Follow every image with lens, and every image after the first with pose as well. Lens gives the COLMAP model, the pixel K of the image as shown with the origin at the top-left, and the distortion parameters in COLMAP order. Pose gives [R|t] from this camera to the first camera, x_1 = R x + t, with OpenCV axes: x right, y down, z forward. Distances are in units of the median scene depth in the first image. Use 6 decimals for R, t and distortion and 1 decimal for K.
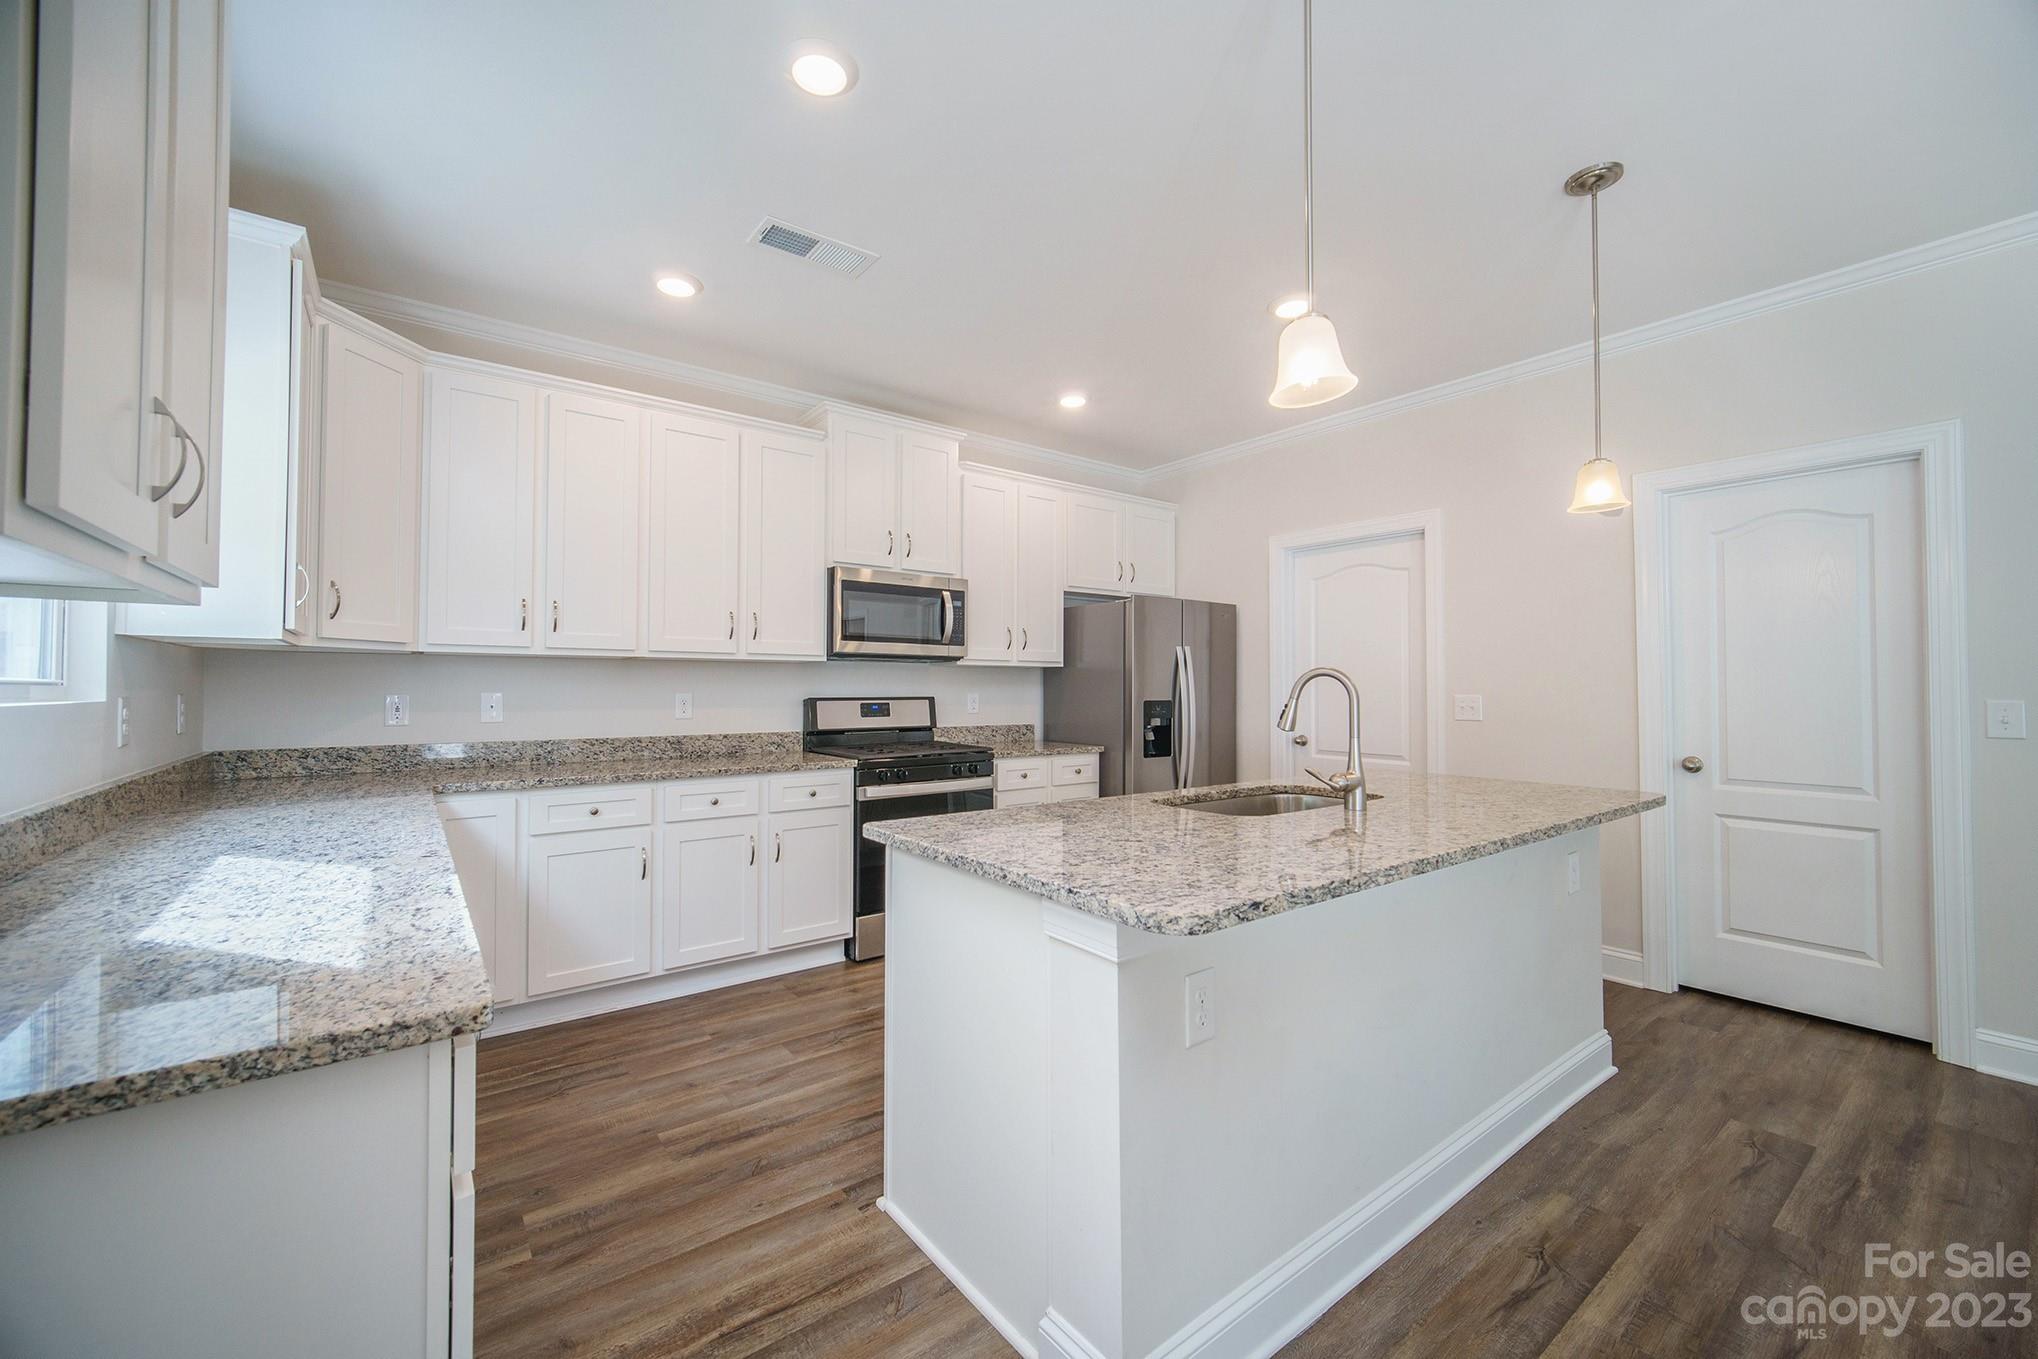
lens RADIAL K [[777.6, 0, 1019.9], [0, 777.6, 671.0], [0, 0, 1]] dist [-0.000744, 0.000460]
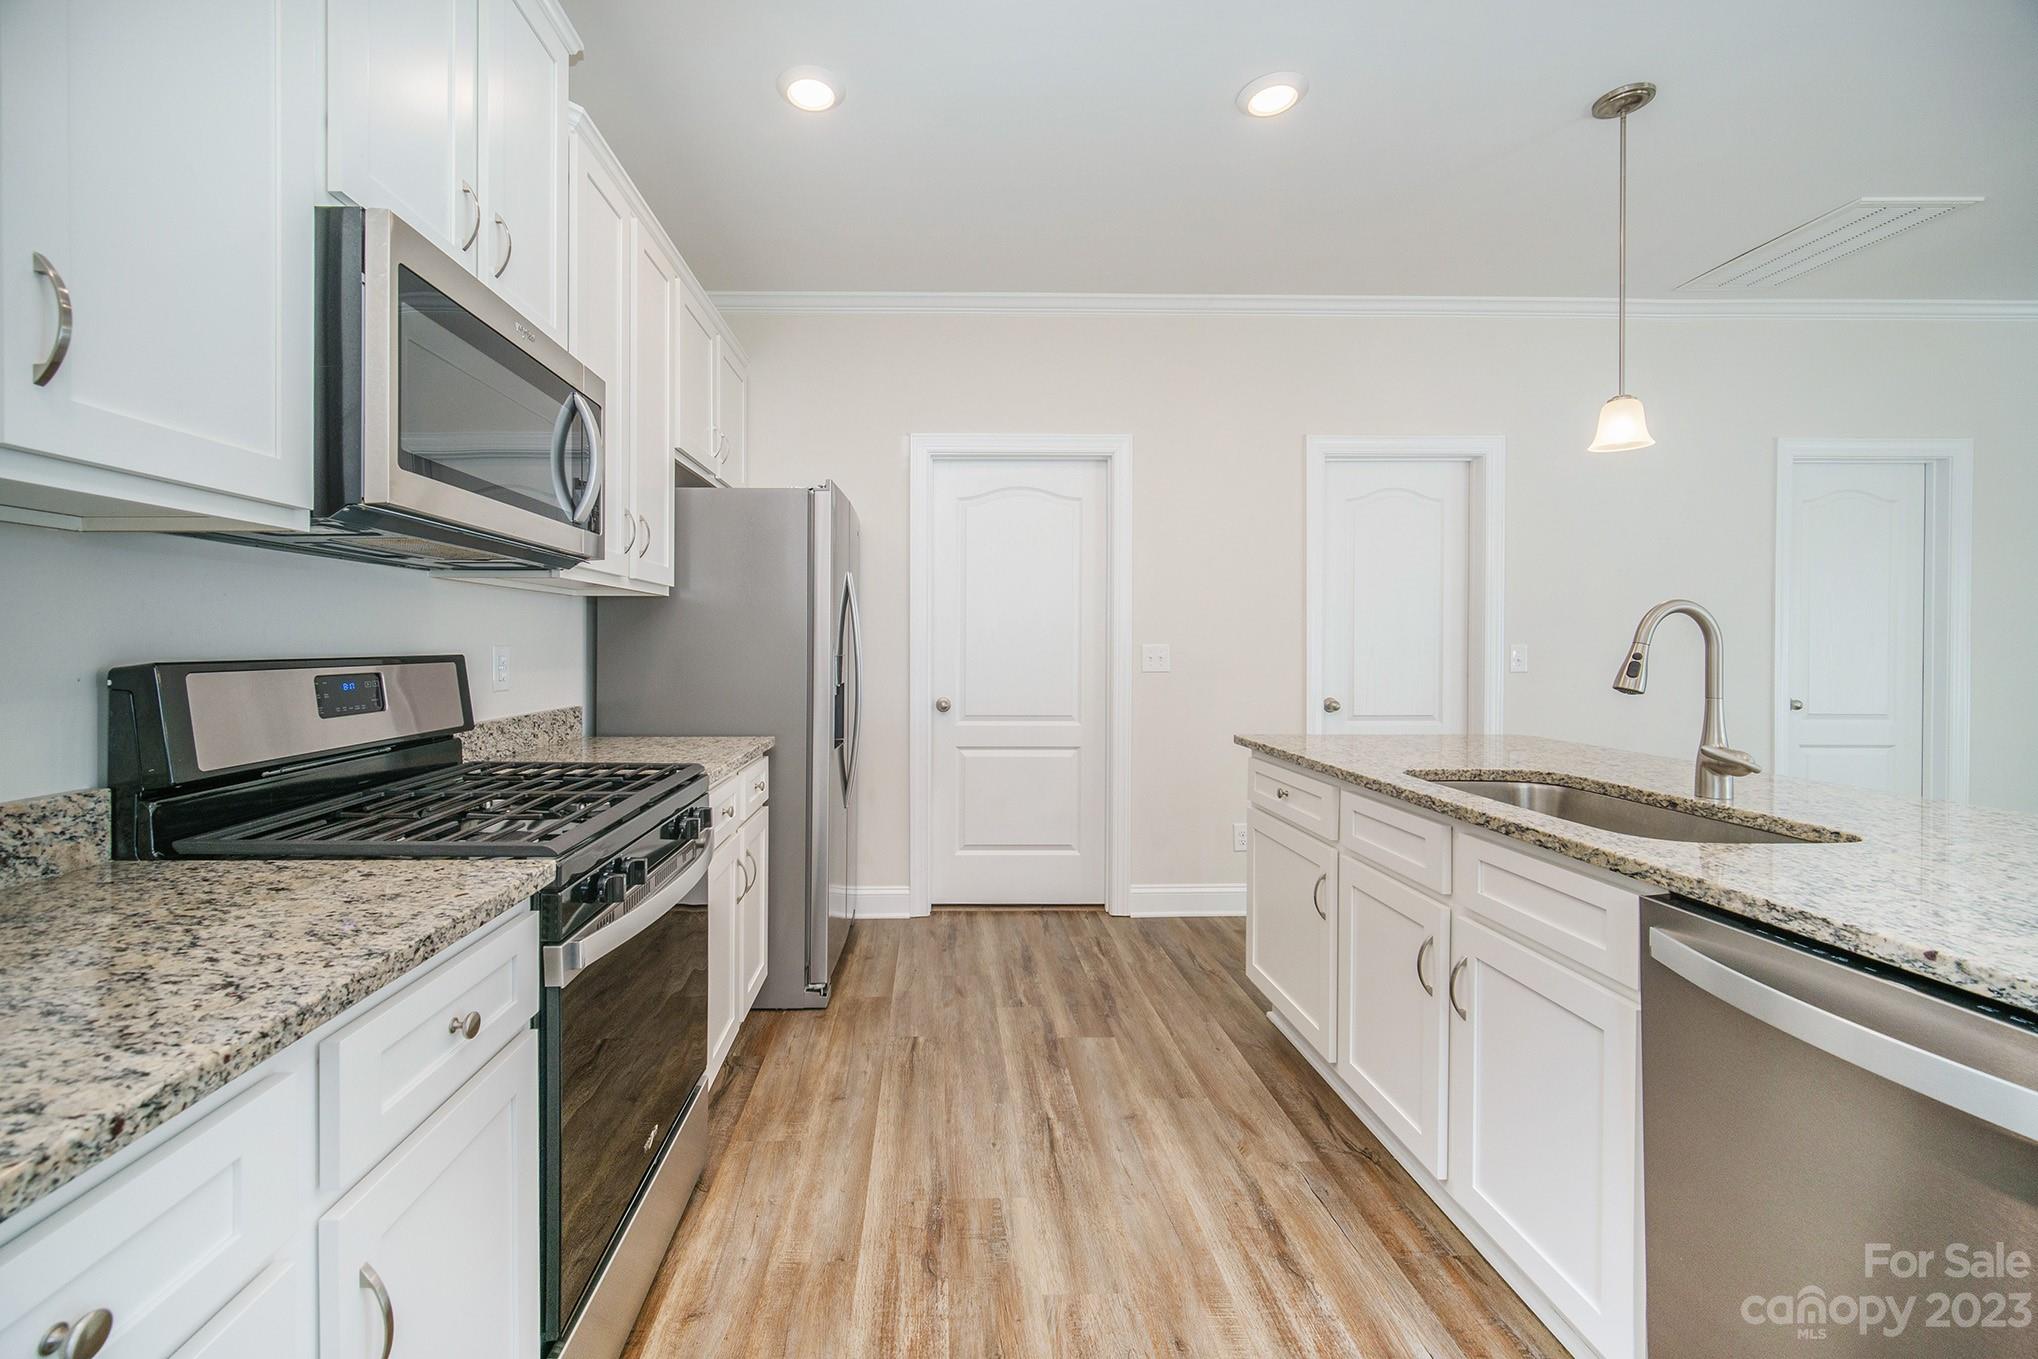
lens RADIAL K [[810.9, 0, 926.2], [0, 810.9, 649.1], [0, 0, 1]] dist [0.003337, -0.000248]
pose [[0.610053, -0.006599, 0.792333, -0.339296], [-0.015632, 0.999670, 0.020361, 0.020028], [-0.792206, -0.024807, 0.609749, 0.621485]]
